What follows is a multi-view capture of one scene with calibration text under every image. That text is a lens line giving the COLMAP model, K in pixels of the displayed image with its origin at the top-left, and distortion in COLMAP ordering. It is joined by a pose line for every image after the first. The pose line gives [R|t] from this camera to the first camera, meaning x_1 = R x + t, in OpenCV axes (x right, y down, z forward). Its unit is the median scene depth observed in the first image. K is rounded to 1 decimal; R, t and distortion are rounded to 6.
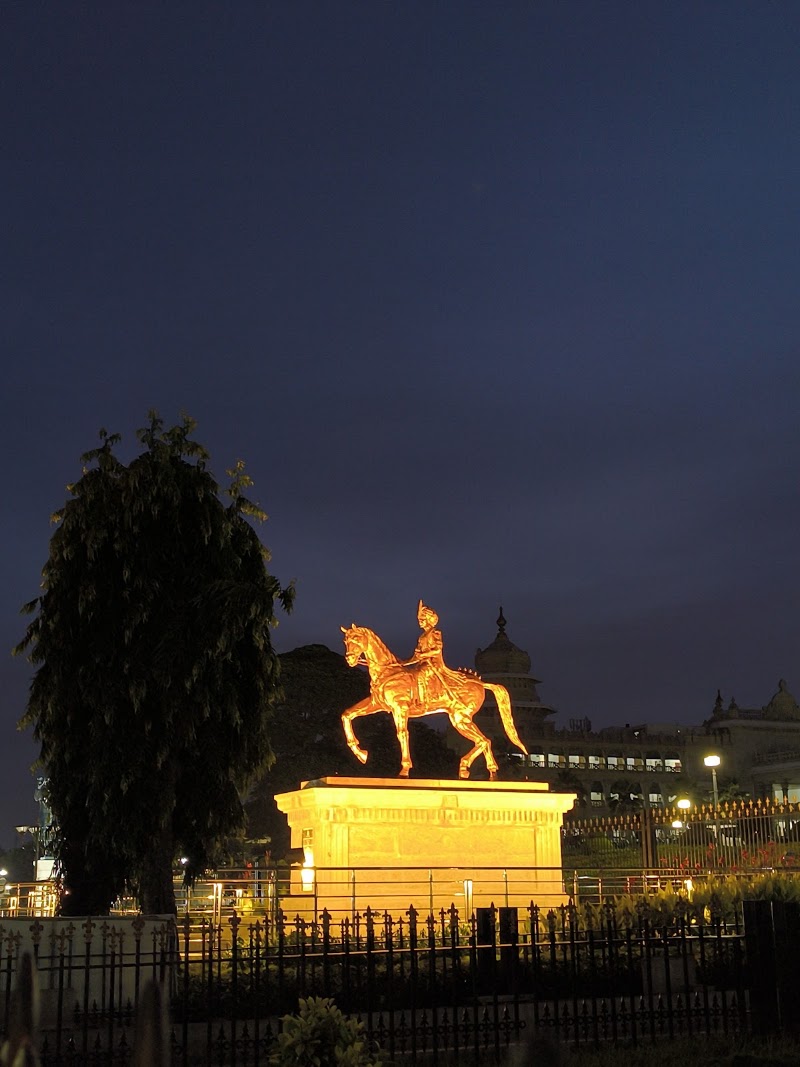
lens RADIAL K [[1469.6, 0, 399.2], [0, 1469.6, 534.0], [0, 0, 1]] dist [0.140993, 0.000000]
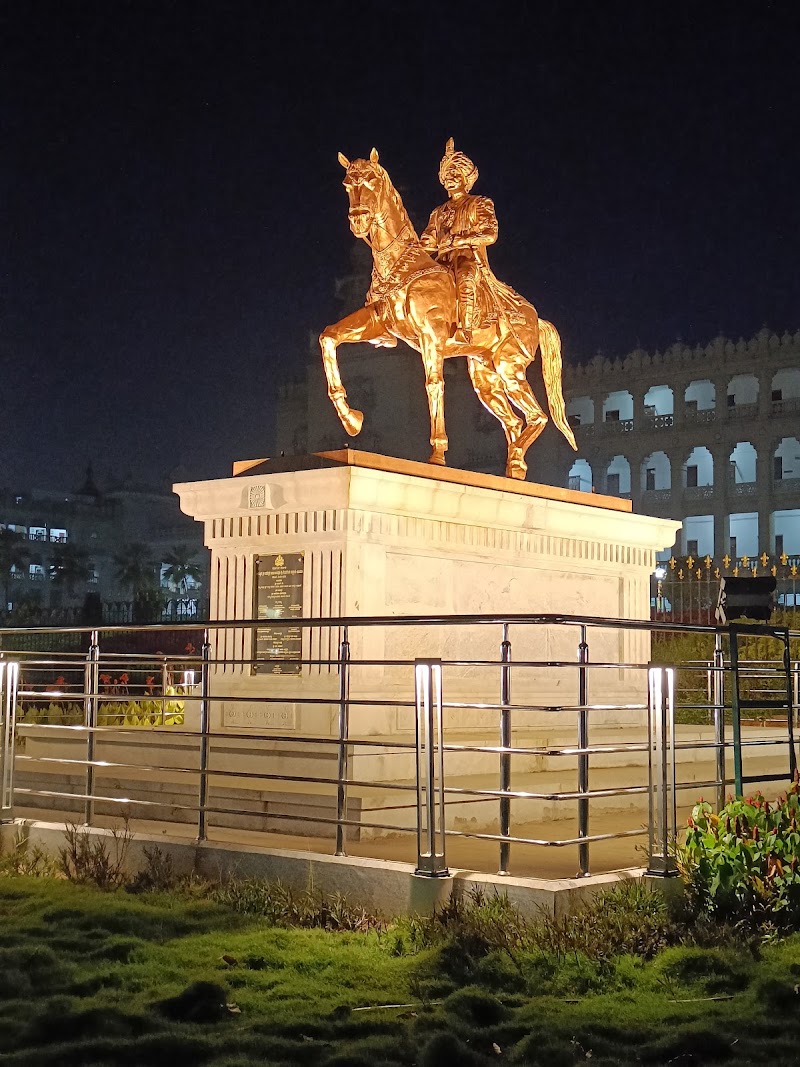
lens RADIAL K [[1469.6, 0, 400.3], [0, 1469.6, 533.7], [0, 0, 1]] dist [0.140993, 0.000000]
pose [[0.883367, 0.060435, 0.464770, -0.242500], [-0.126627, 0.985548, 0.112521, 0.129656], [-0.451253, -0.158249, 0.878253, 0.542230]]
